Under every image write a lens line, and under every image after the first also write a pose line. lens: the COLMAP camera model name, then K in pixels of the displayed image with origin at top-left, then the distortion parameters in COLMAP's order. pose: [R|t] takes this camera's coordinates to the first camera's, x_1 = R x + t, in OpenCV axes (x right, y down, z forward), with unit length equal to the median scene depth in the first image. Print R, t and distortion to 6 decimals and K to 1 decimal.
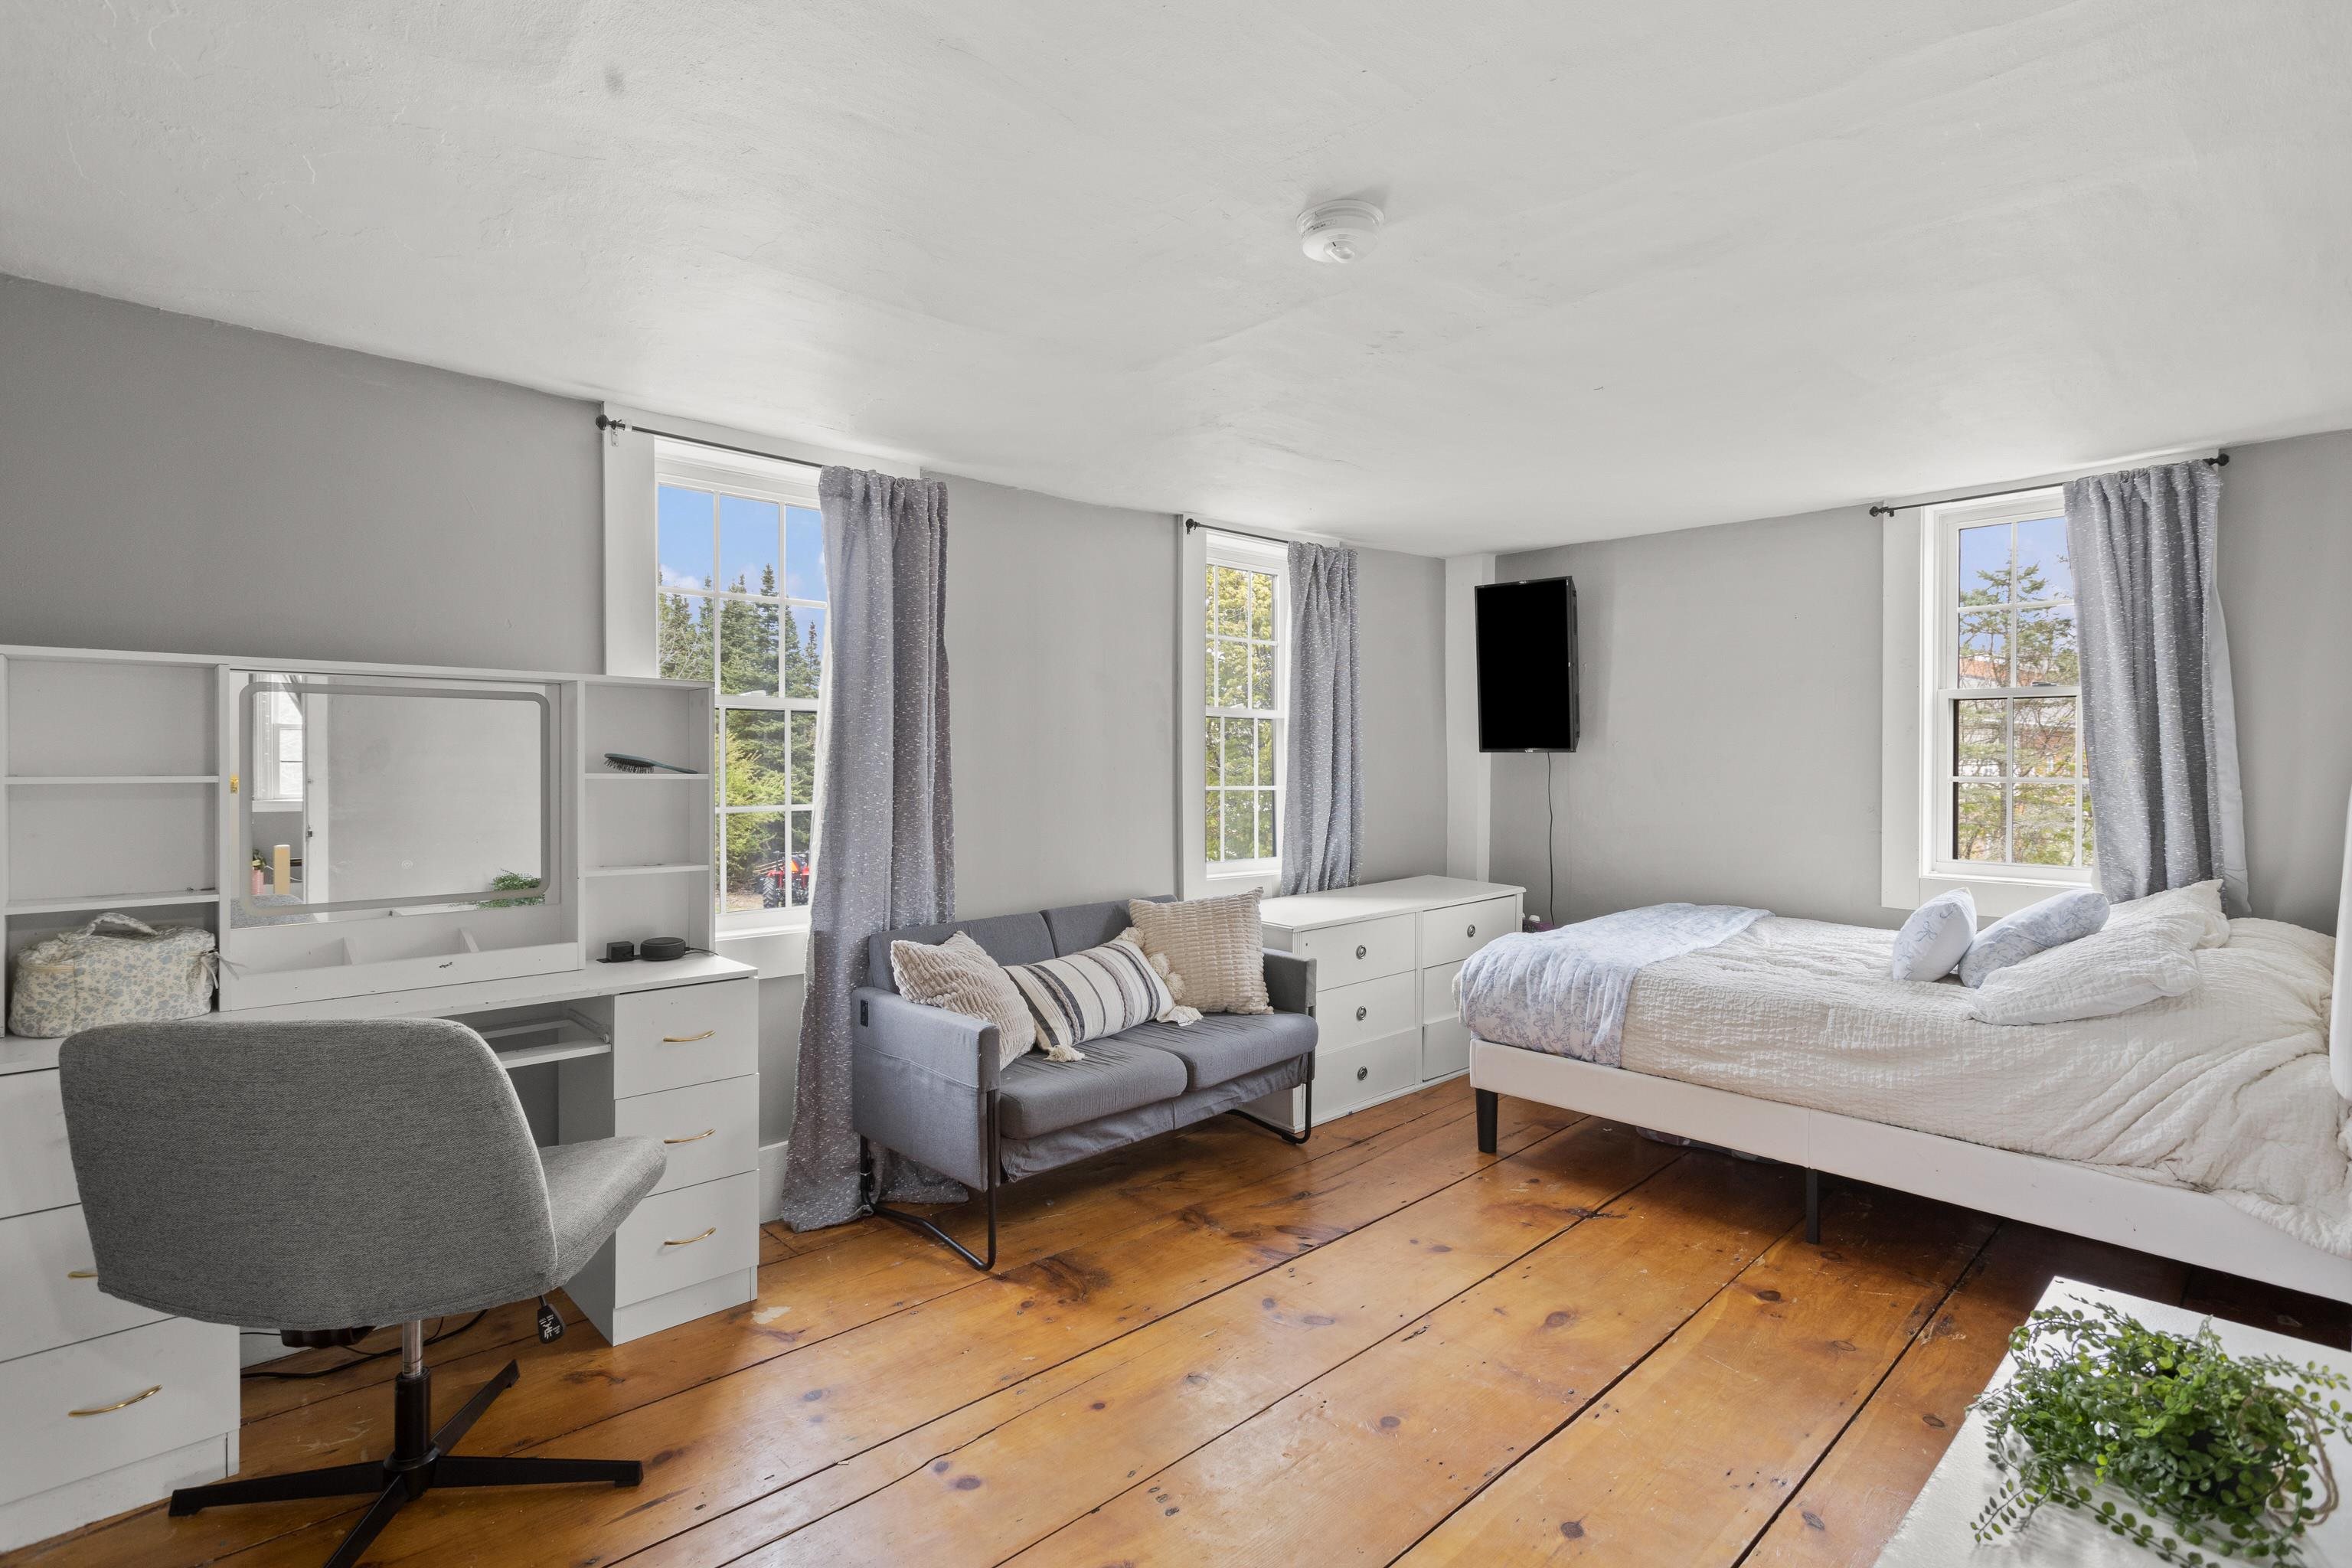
lens RADIAL K [[1109.0, 0, 1175.2], [0, 1109.0, 761.4], [0, 0, 1]] dist [-0.002629, 0.001802]
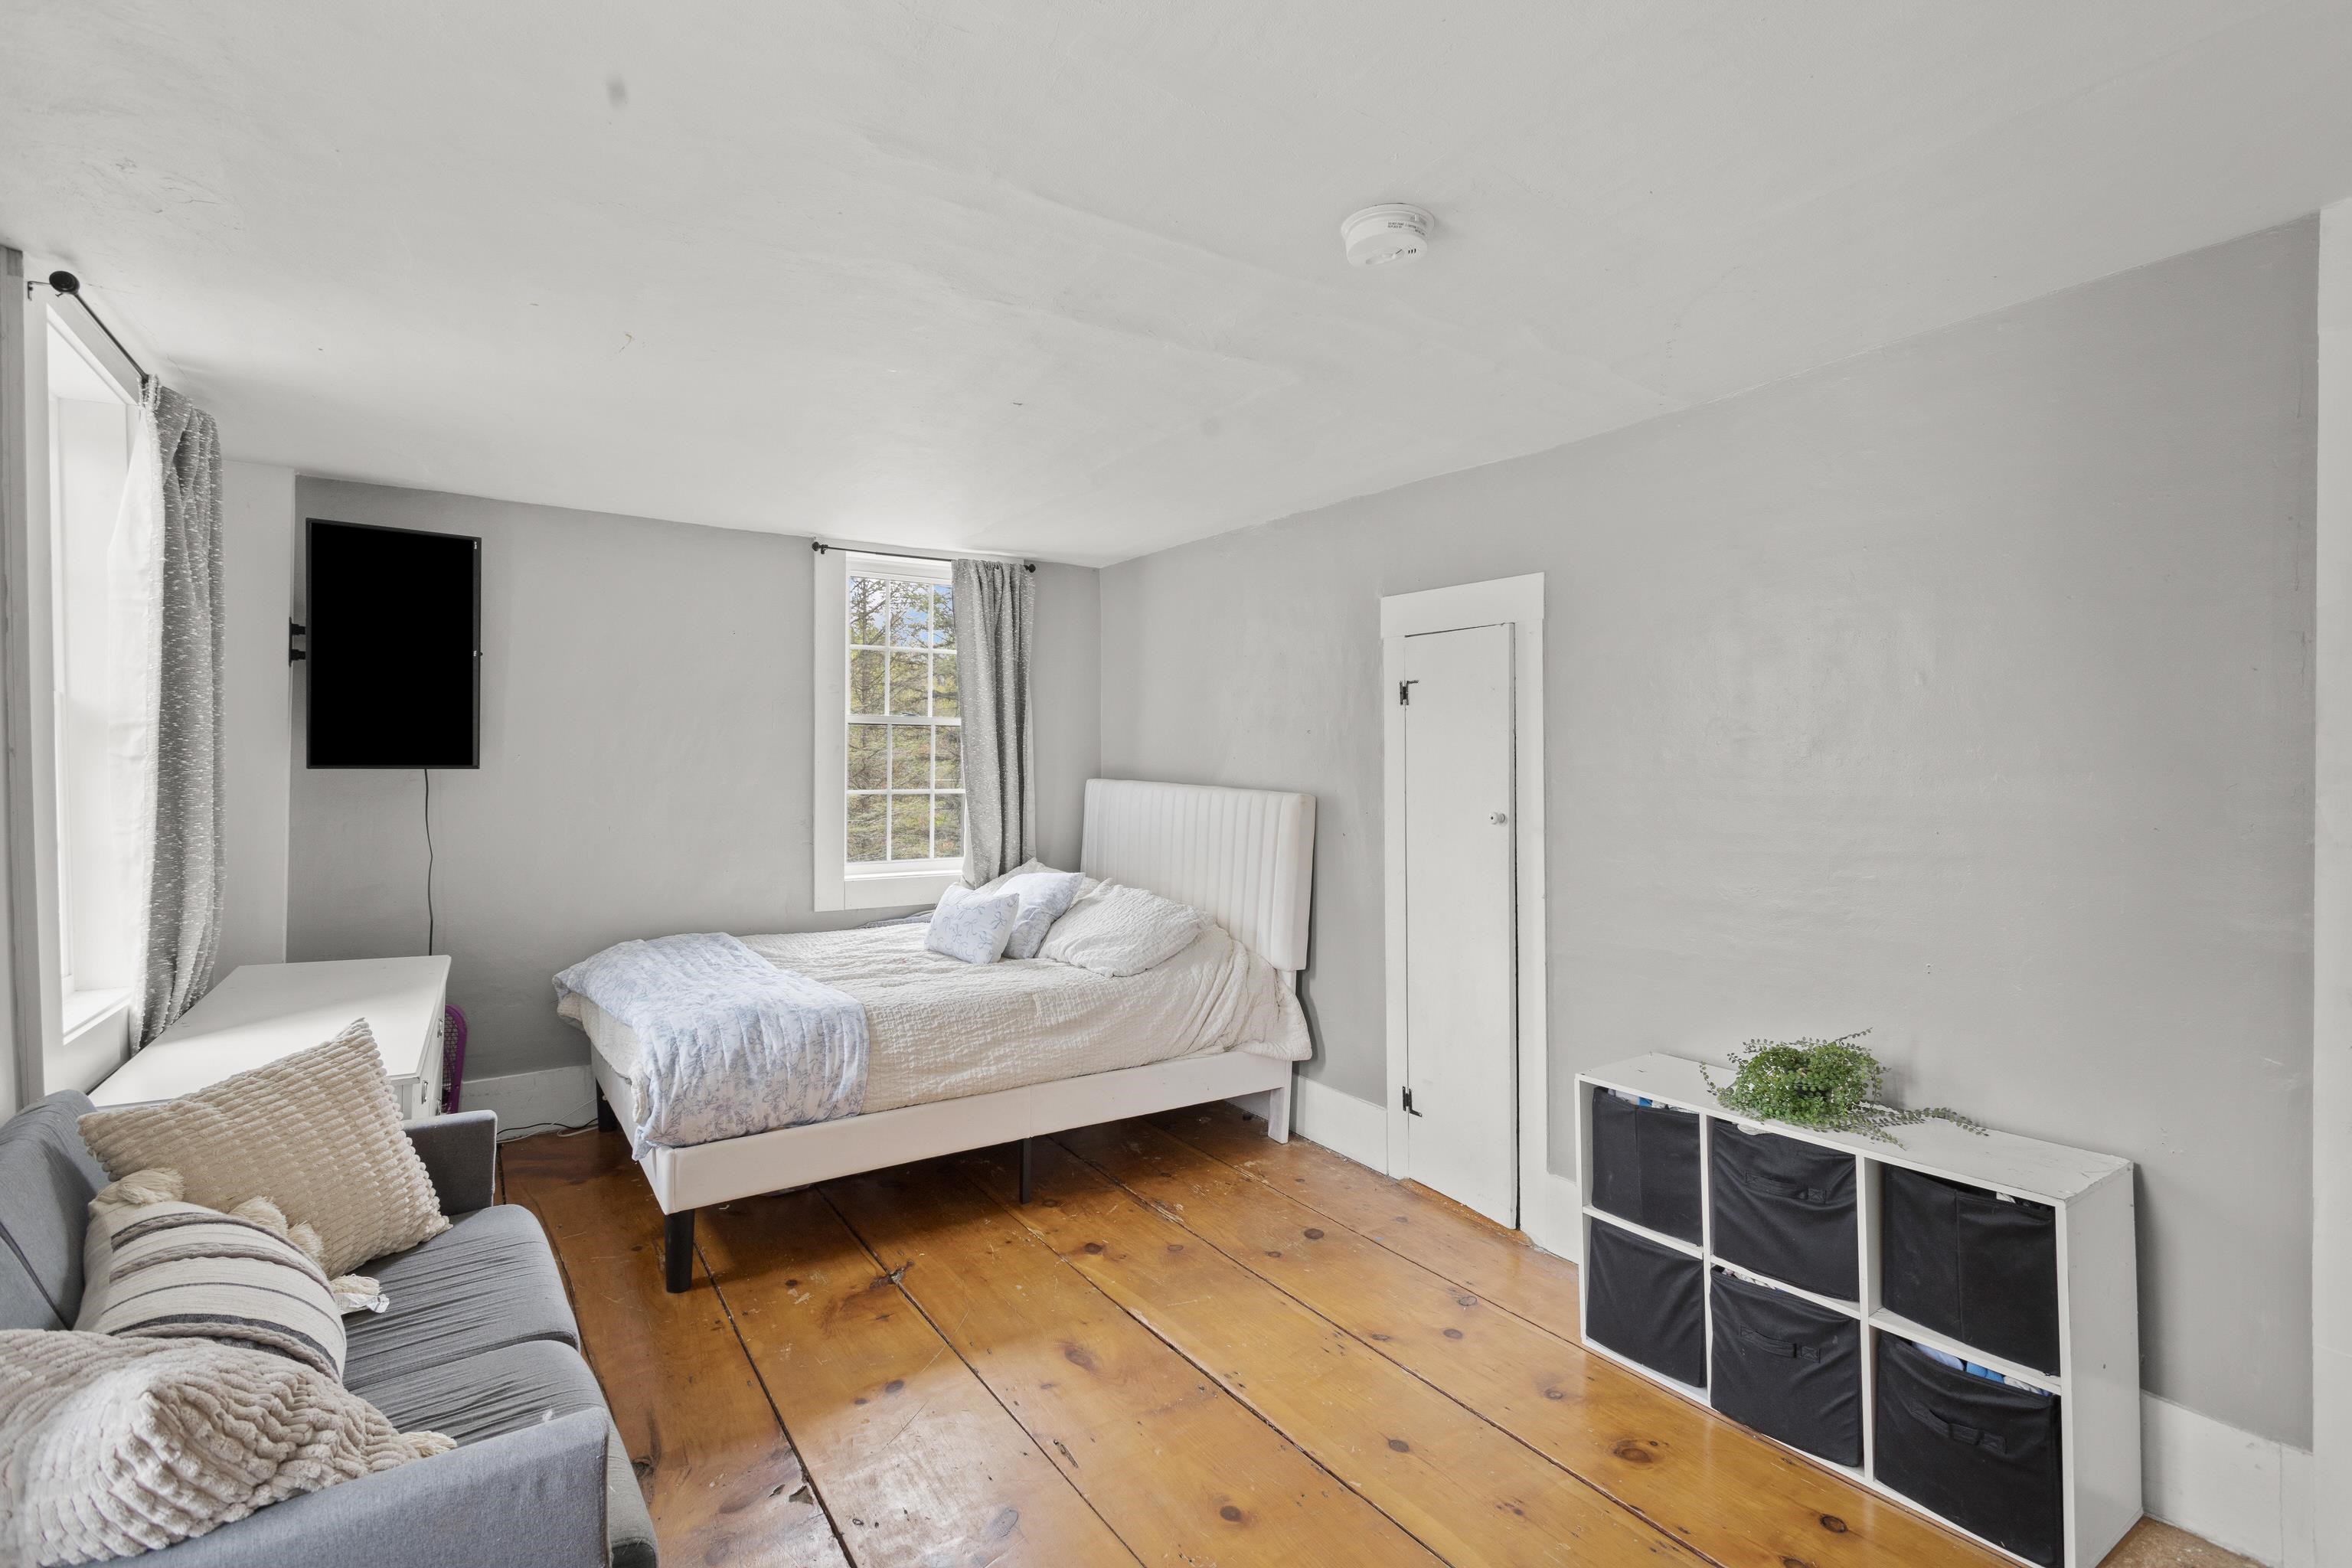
lens RADIAL K [[1109.0, 0, 1178.4], [0, 1109.0, 781.4], [0, 0, 1]] dist [-0.002629, 0.001802]
pose [[0.159680, -0.013972, 0.987070, -0.476621], [0.001351, 0.999902, 0.013935, -0.014317], [-0.987168, -0.000891, 0.159683, 0.603365]]
